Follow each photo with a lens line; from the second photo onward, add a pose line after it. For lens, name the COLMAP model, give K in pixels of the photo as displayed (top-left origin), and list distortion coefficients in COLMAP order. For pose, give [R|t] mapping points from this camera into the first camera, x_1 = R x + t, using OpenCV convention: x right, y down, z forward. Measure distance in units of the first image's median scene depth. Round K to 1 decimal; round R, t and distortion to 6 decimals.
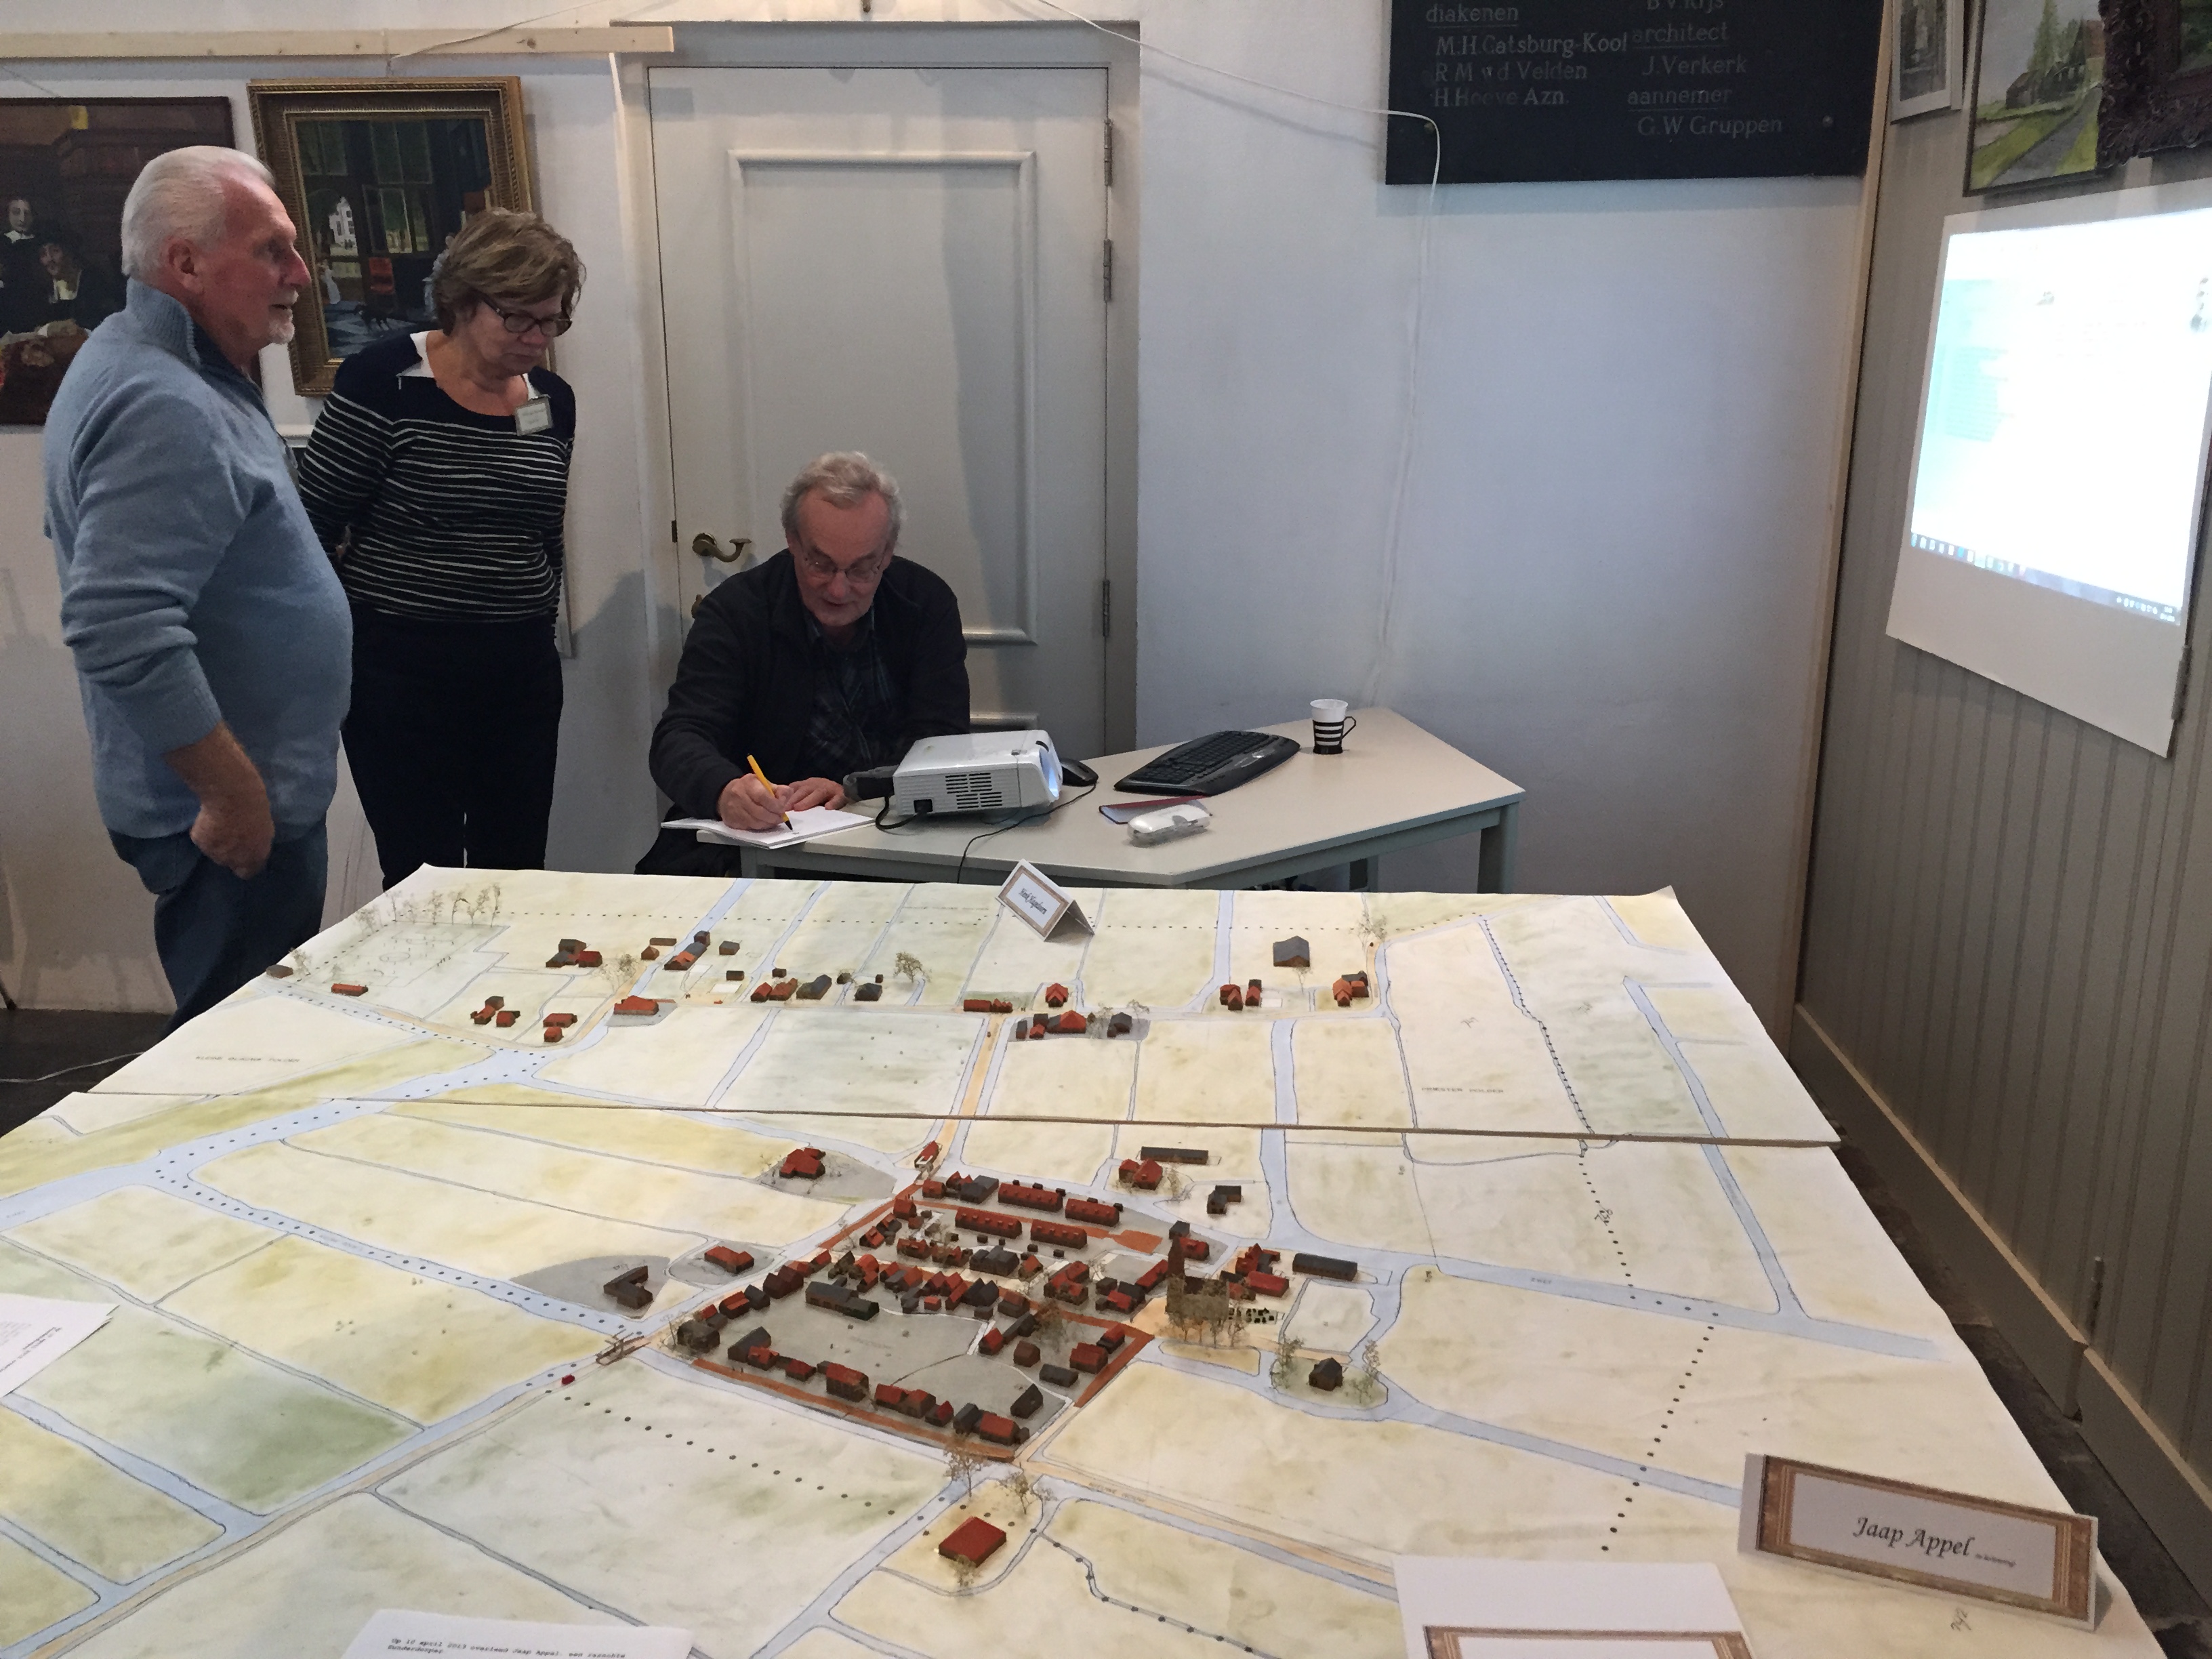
lens RADIAL K [[1892.8, 0, 1104.3], [0, 1892.8, 836.8], [0, 0, 1]] dist [0.079646, -0.105049]
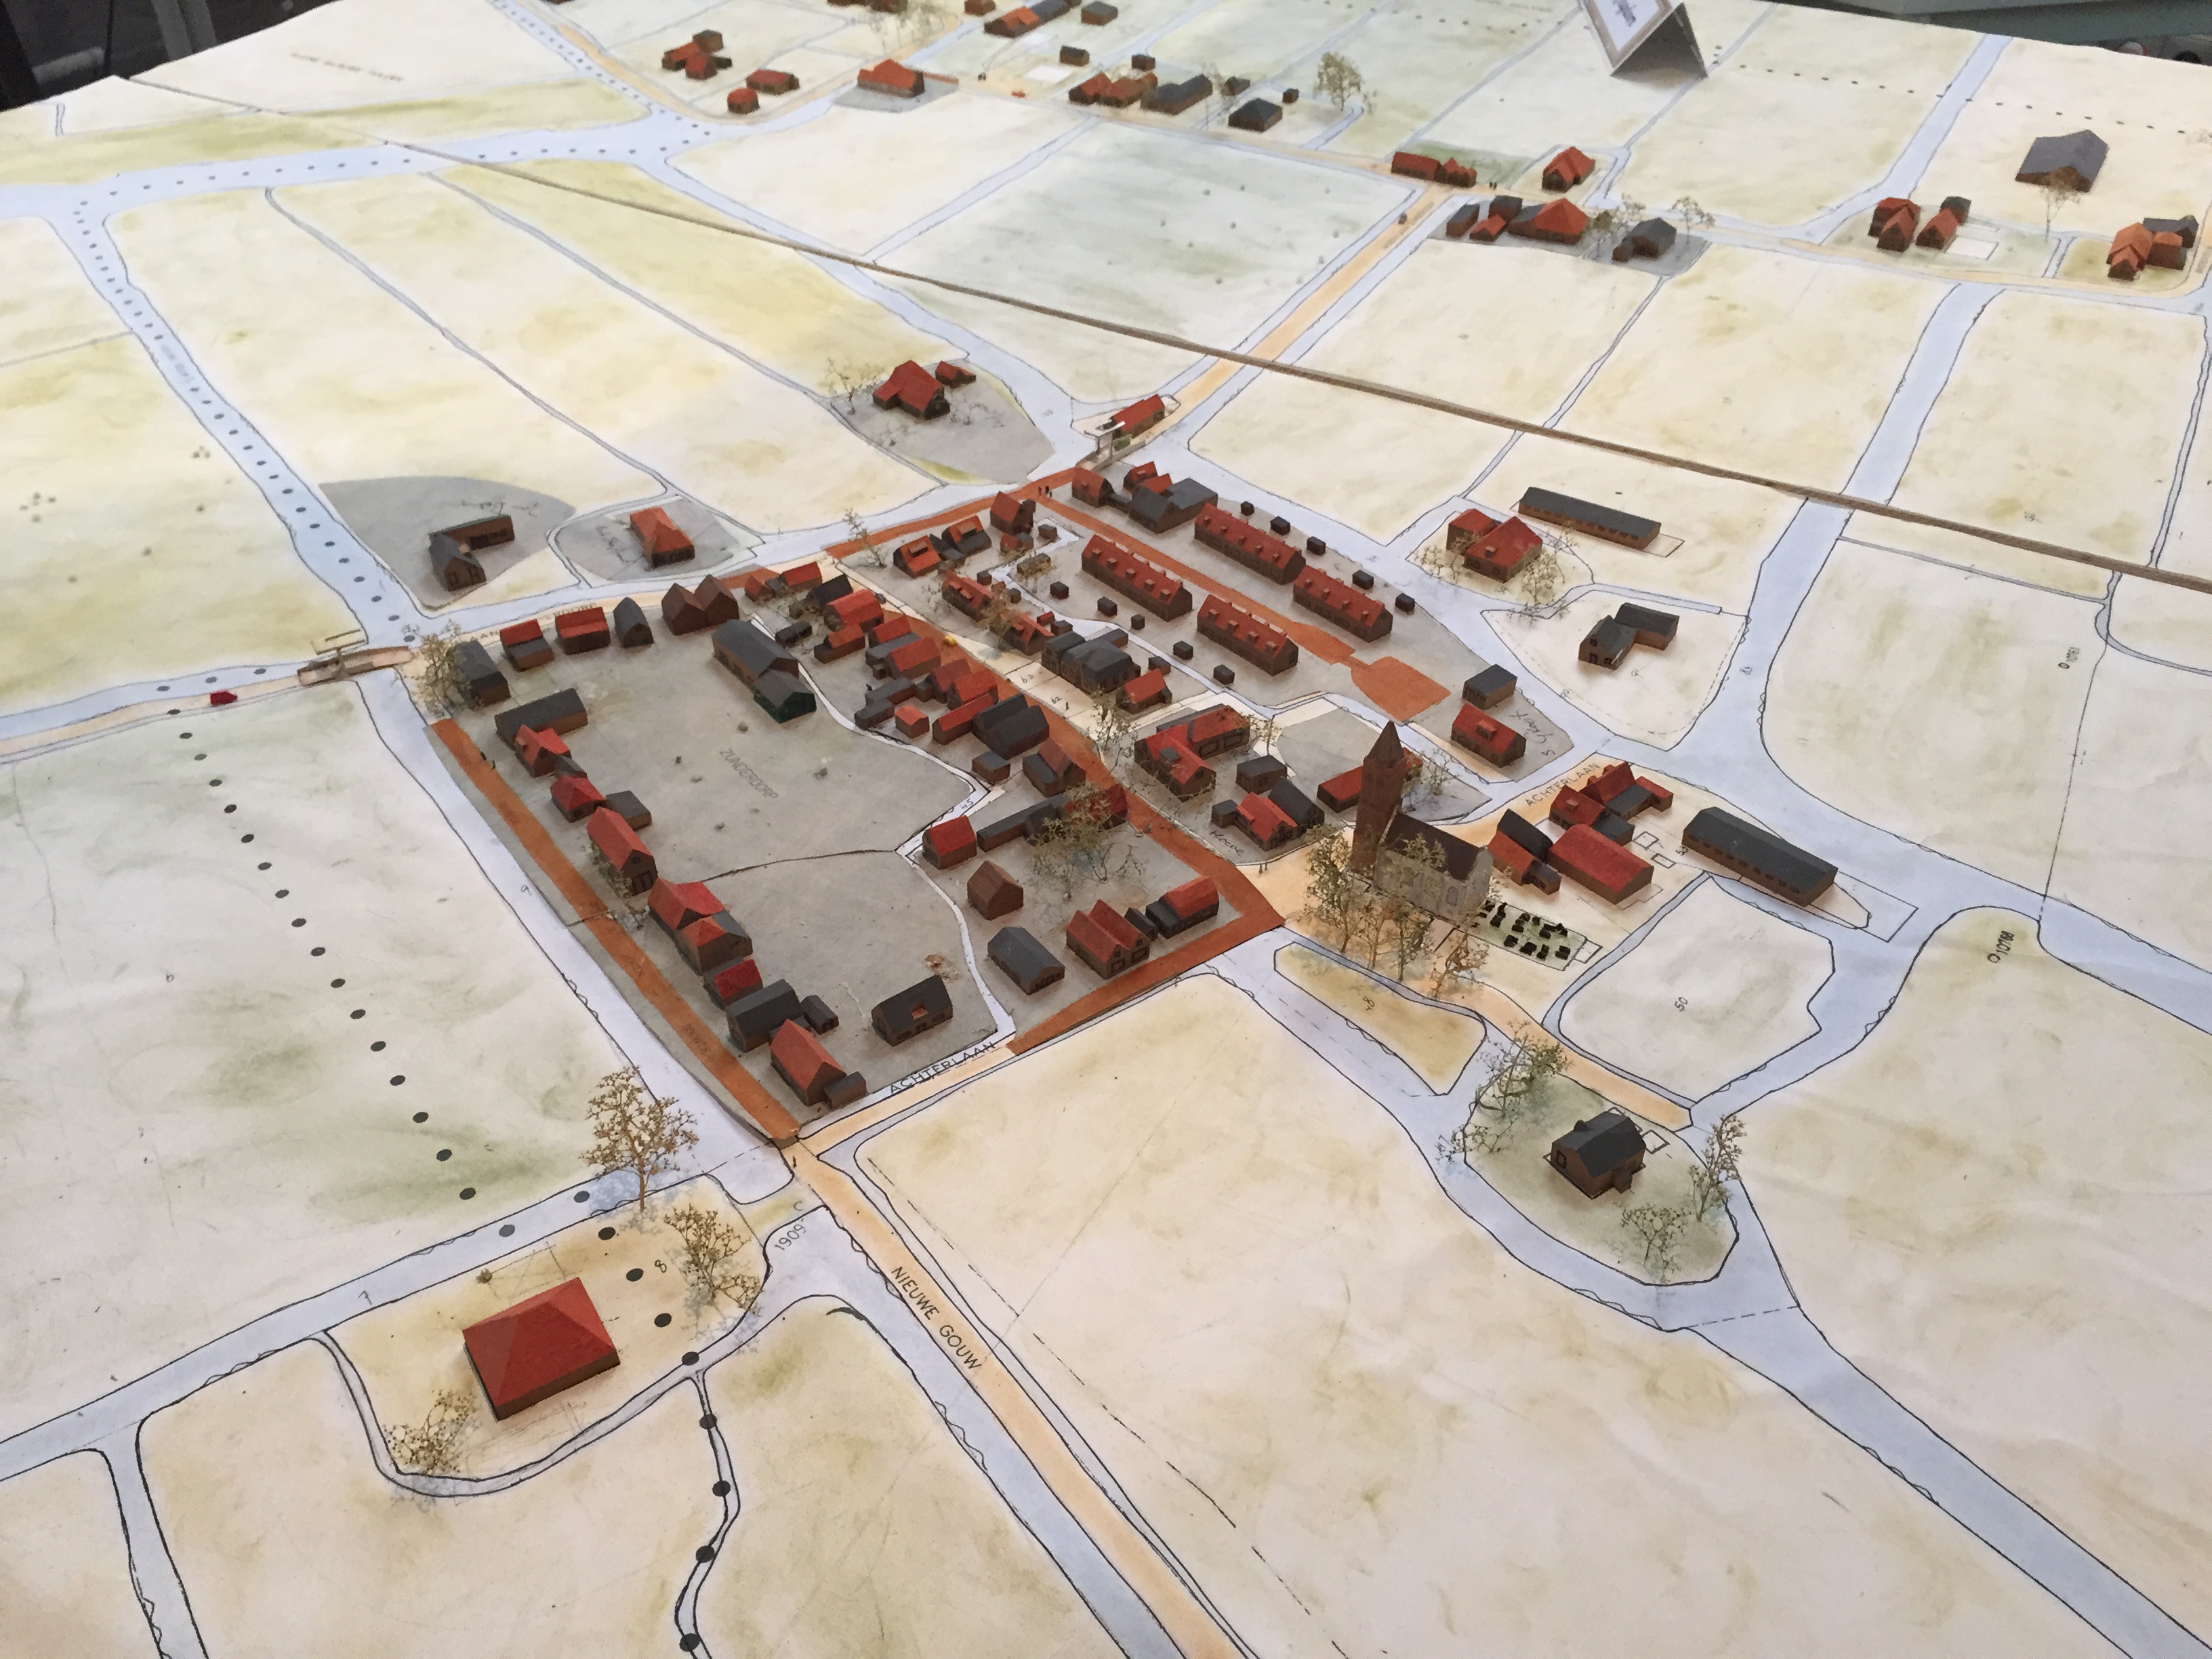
lens RADIAL K [[1892.8, 0, 1094.1], [0, 1892.8, 843.6], [0, 0, 1]] dist [0.079646, -0.105049]
pose [[0.905795, 0.273144, -0.323925, 0.113341], [-0.118349, 0.897153, 0.425569, 0.051776], [0.406853, -0.347142, 0.844963, 0.539447]]
